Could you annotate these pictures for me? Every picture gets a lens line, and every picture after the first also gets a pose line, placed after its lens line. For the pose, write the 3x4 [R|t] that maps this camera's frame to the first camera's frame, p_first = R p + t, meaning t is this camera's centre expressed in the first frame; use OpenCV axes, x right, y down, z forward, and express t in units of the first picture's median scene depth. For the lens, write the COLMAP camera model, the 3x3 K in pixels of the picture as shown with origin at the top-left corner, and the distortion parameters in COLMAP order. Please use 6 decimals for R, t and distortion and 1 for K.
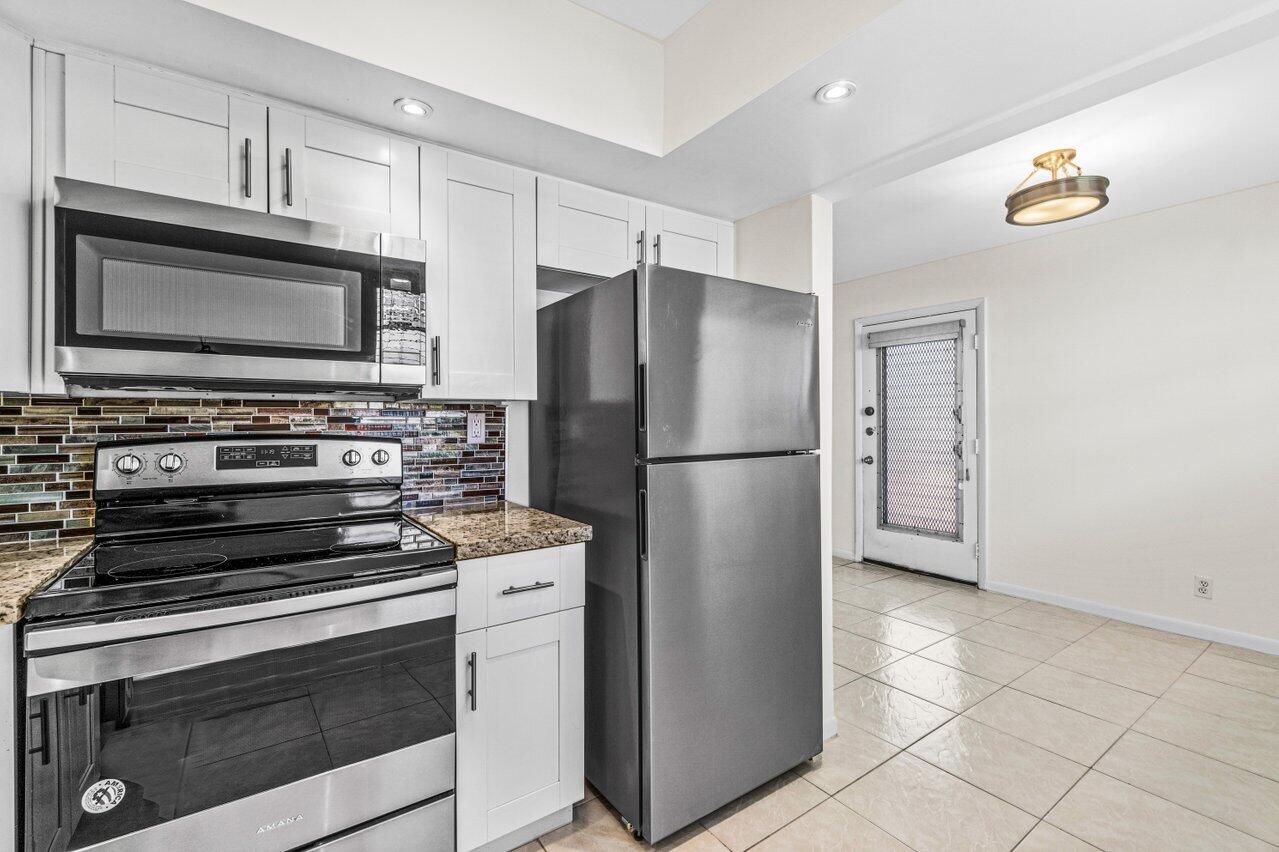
lens RADIAL K [[557.3, 0, 641.2], [0, 557.3, 420.0], [0, 0, 1]] dist [-0.001292, -0.000318]
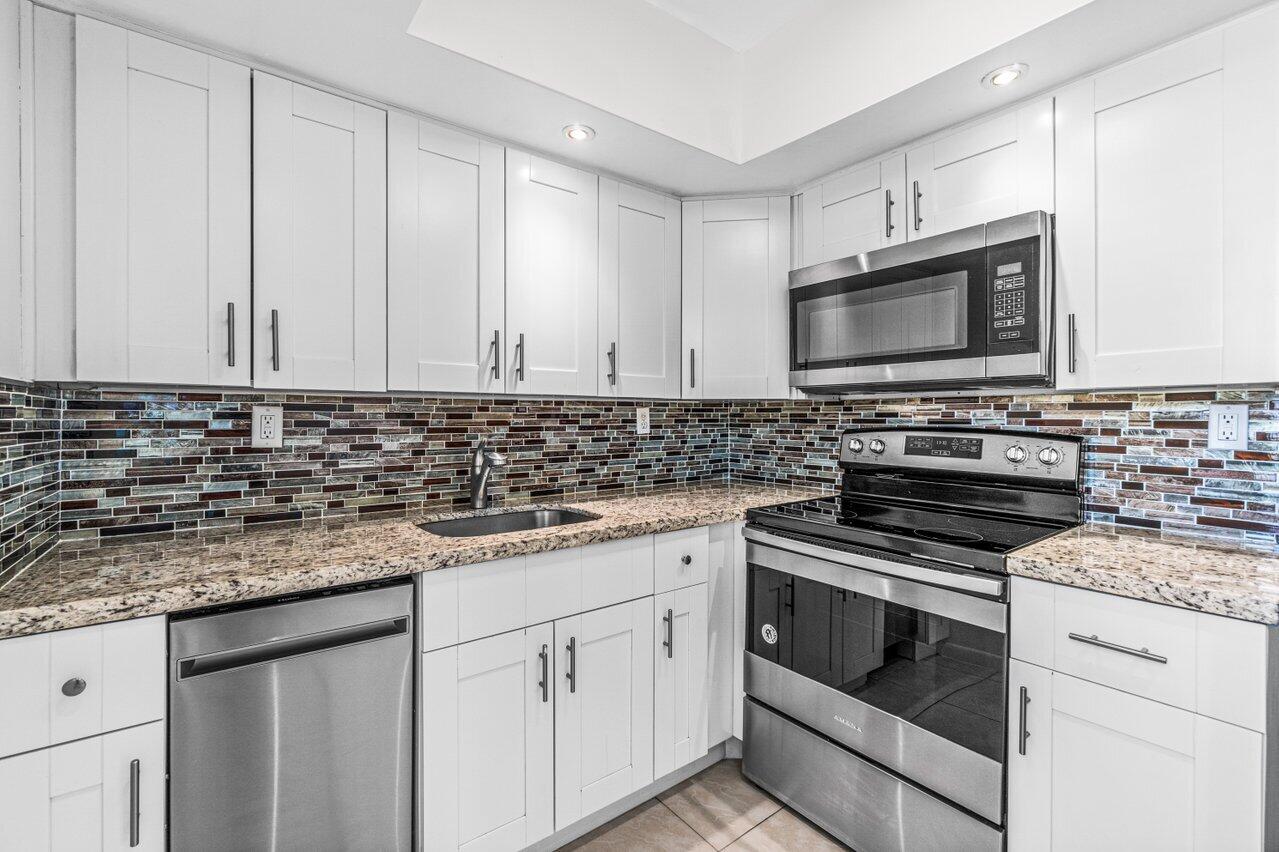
lens RADIAL K [[557.3, 0, 617.8], [0, 557.3, 424.0], [0, 0, 1]] dist [-0.001292, -0.000318]
pose [[0.019532, 0.015462, -0.999690, 0.464369], [-0.001168, 0.999880, 0.015442, 0.001704], [0.999809, 0.000866, 0.019548, 0.316161]]
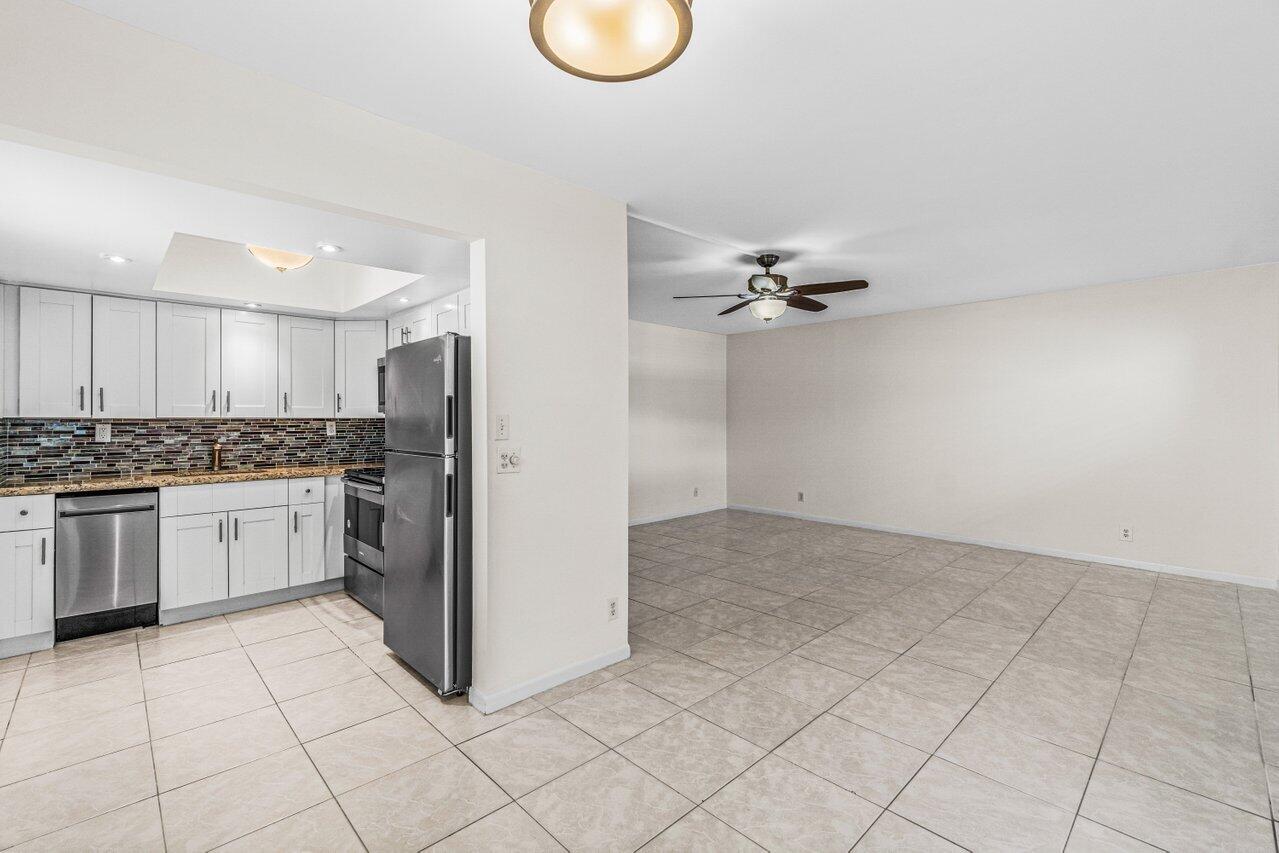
lens RADIAL K [[557.3, 0, 615.6], [0, 557.3, 420.7], [0, 0, 1]] dist [-0.001292, -0.000318]
pose [[0.133413, 0.005498, -0.991045, 1.975296], [0.000575, 0.999984, 0.005625, -0.039164], [0.991060, -0.001321, 0.133408, 1.470382]]
